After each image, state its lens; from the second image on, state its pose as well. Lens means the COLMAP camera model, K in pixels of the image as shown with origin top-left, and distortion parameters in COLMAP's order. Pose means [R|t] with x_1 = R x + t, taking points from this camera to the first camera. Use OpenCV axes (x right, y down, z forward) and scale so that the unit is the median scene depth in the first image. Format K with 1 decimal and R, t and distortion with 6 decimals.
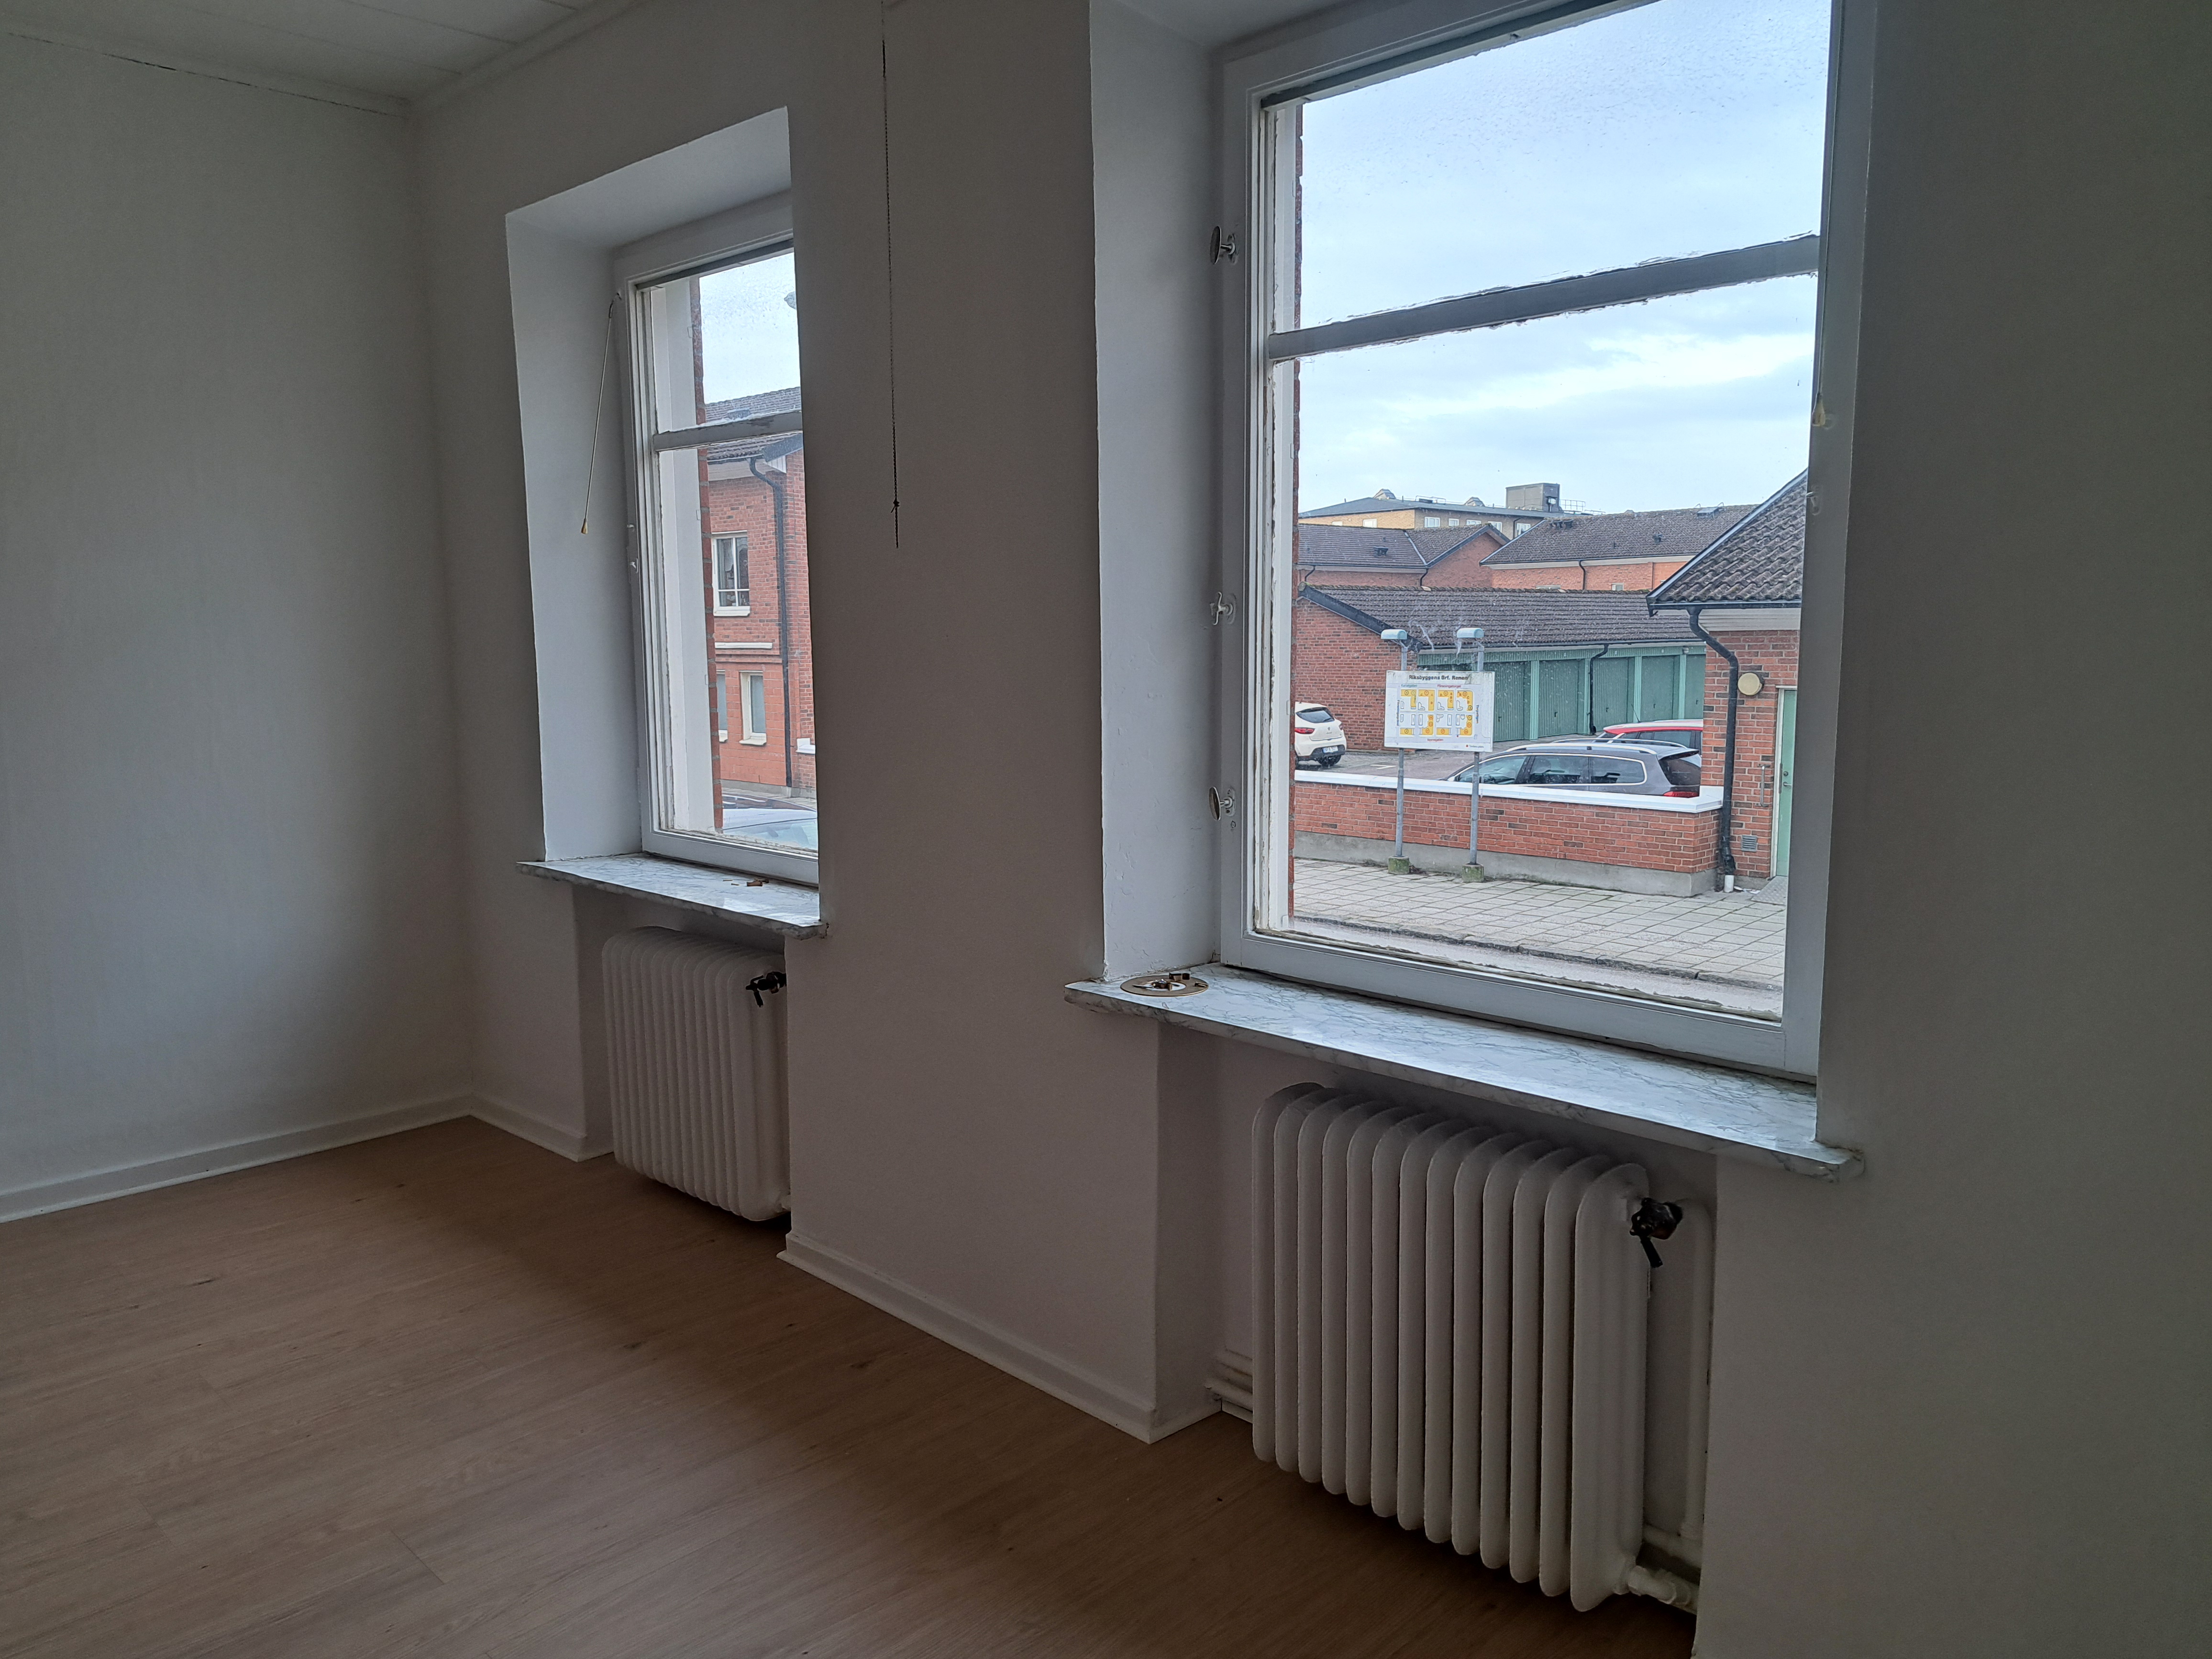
lens RADIAL K [[1595.1, 0, 1110.4], [0, 1595.1, 826.0], [0, 0, 1]] dist [0.056912, -0.011382]
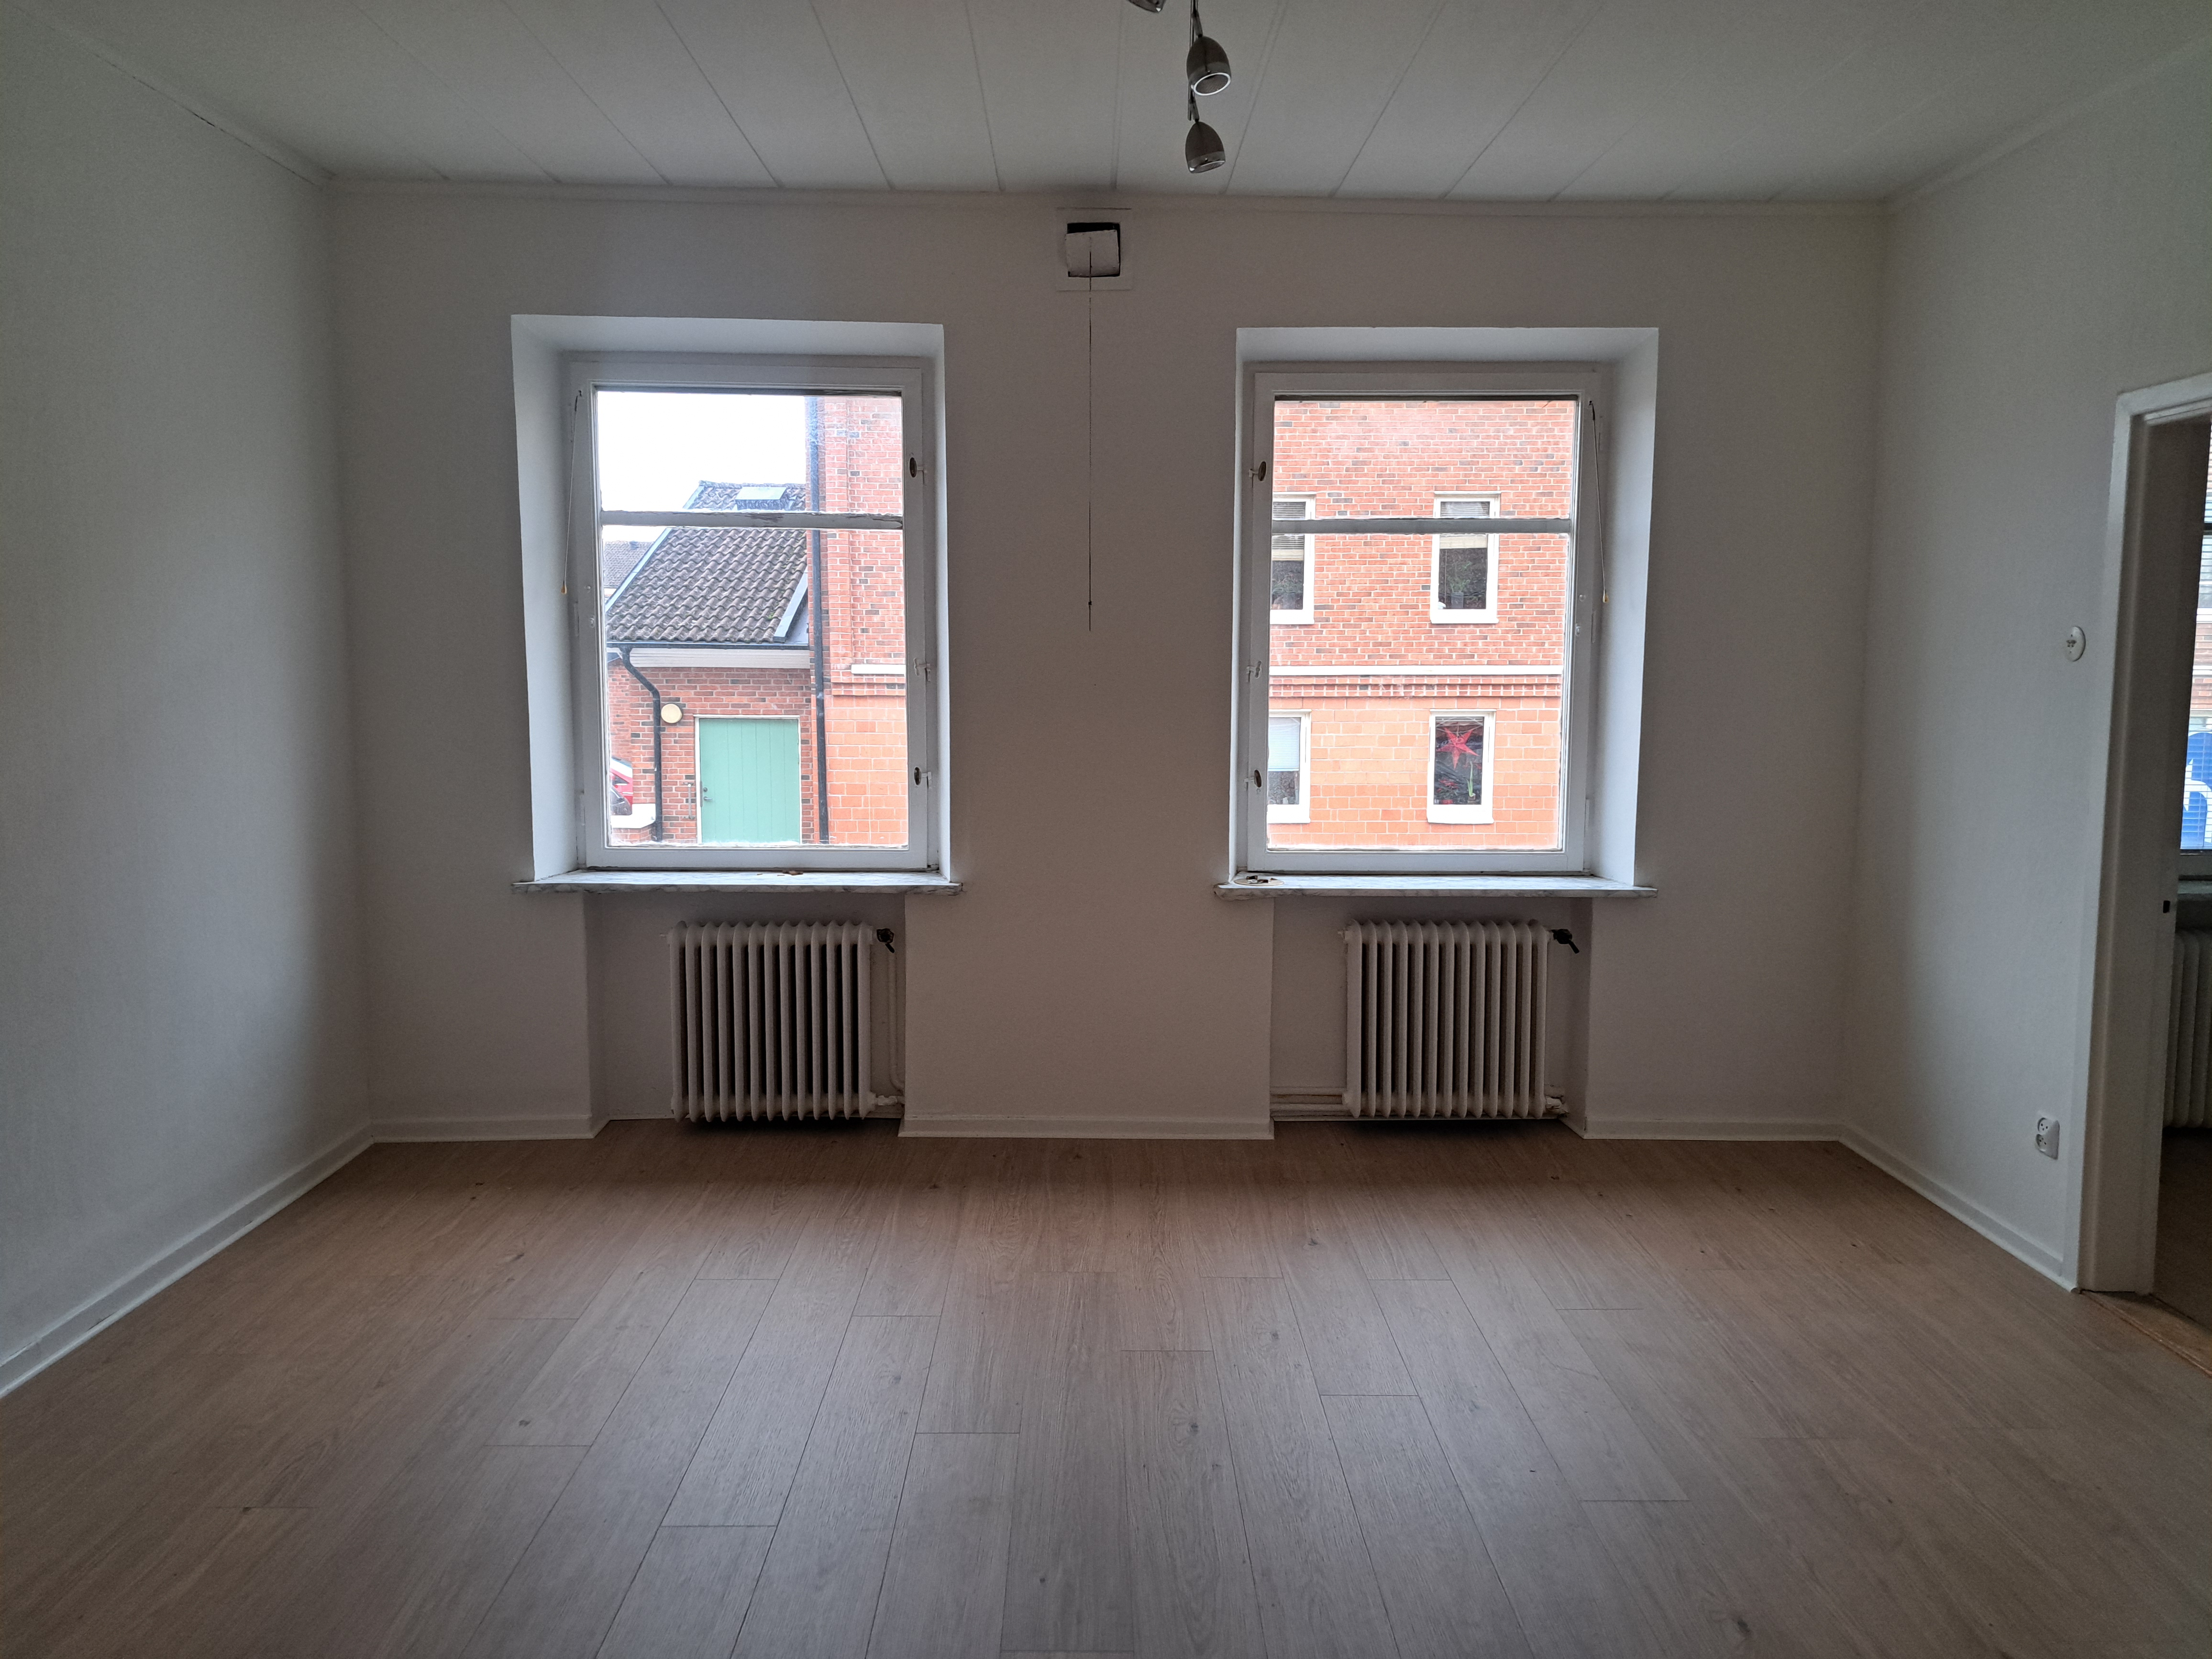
lens RADIAL K [[1595.1, 0, 1117.7], [0, 1595.1, 821.5], [0, 0, 1]] dist [0.056912, -0.011382]
pose [[0.690070, -0.062574, 0.721032, -0.221201], [0.077729, 0.996901, 0.012124, -0.000398], [-0.719556, 0.047679, 0.692795, -0.019987]]
